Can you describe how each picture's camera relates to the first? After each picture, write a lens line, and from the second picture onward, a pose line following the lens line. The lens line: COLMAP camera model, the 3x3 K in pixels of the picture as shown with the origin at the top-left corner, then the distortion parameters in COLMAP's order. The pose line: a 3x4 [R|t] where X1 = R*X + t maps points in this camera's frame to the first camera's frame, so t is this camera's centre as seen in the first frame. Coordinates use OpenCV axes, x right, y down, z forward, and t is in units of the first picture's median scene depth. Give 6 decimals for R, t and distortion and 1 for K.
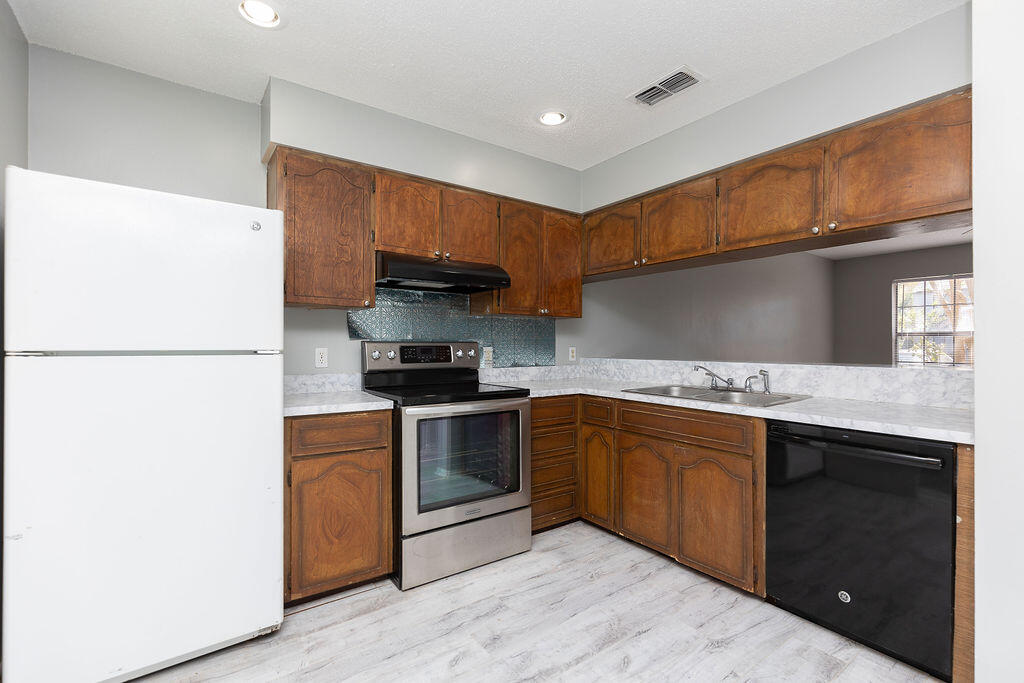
lens RADIAL K [[461.2, 0, 513.6], [0, 461.2, 344.8], [0, 0, 1]] dist [0.002561, 0.000033]
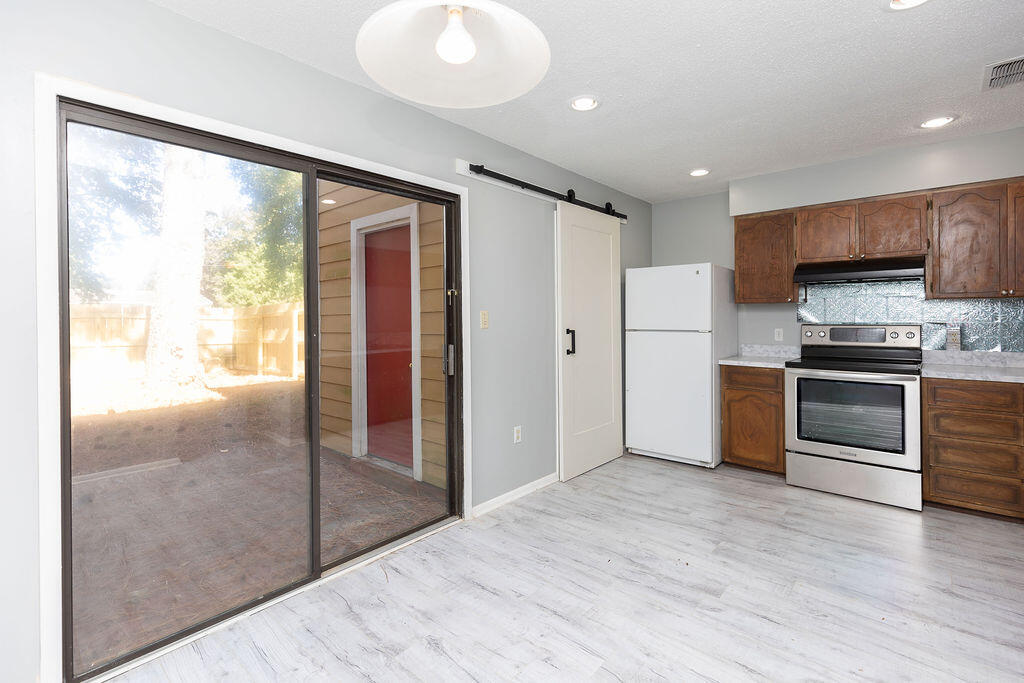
lens RADIAL K [[474.3, 0, 510.7], [0, 474.3, 314.9], [0, 0, 1]] dist [0.003758, -0.000398]
pose [[0.225527, -0.007337, -0.974209, 0.967120], [0.008465, 0.999949, -0.005571, -0.038392], [0.974200, -0.006991, 0.225577, -0.241039]]
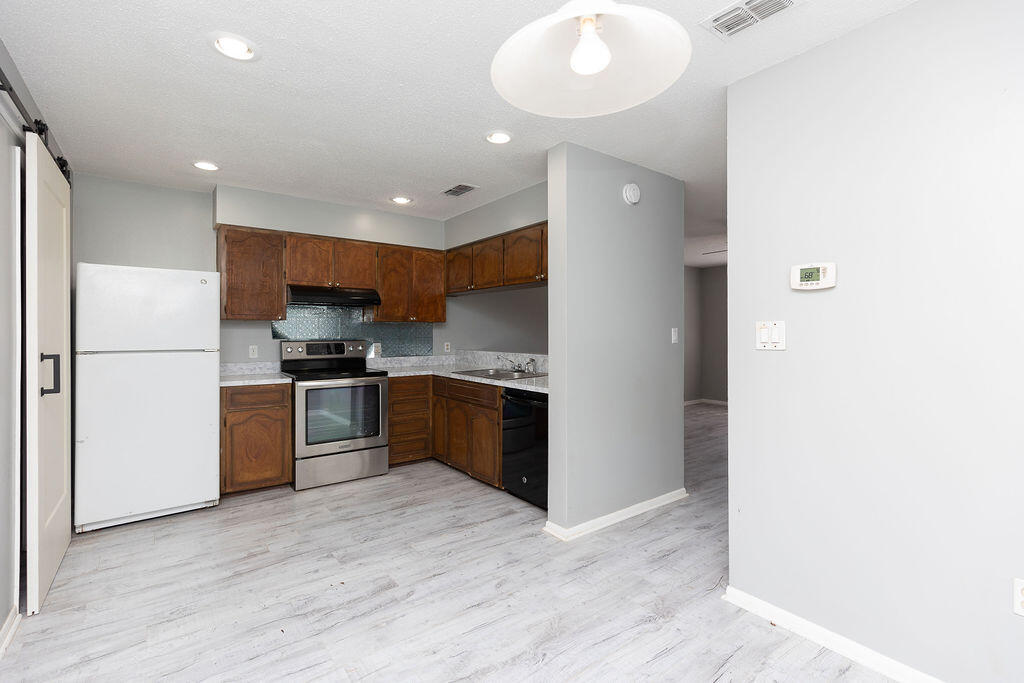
lens RADIAL K [[466.4, 0, 516.5], [0, 466.4, 329.4], [0, 0, 1]] dist [-0.000003, -0.000040]
pose [[0.999470, -0.001811, 0.032501, 0.433986], [0.001949, 0.999989, -0.004220, -0.040152], [-0.032493, 0.004281, 0.999463, -0.620687]]
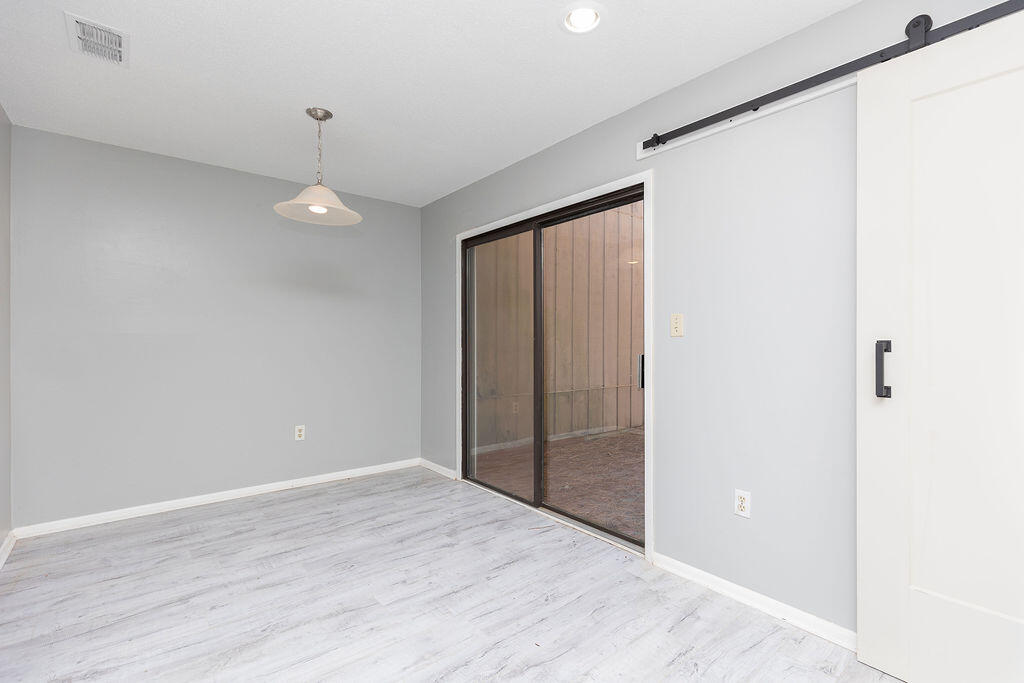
lens RADIAL K [[461.2, 0, 513.6], [0, 461.2, 344.8], [0, 0, 1]] dist [0.002561, 0.000033]
pose [[-0.997581, -0.002424, -0.069467, 0.155971], [-0.002783, 0.999983, 0.005073, 0.000606], [0.069453, 0.005254, -0.997571, 0.856217]]
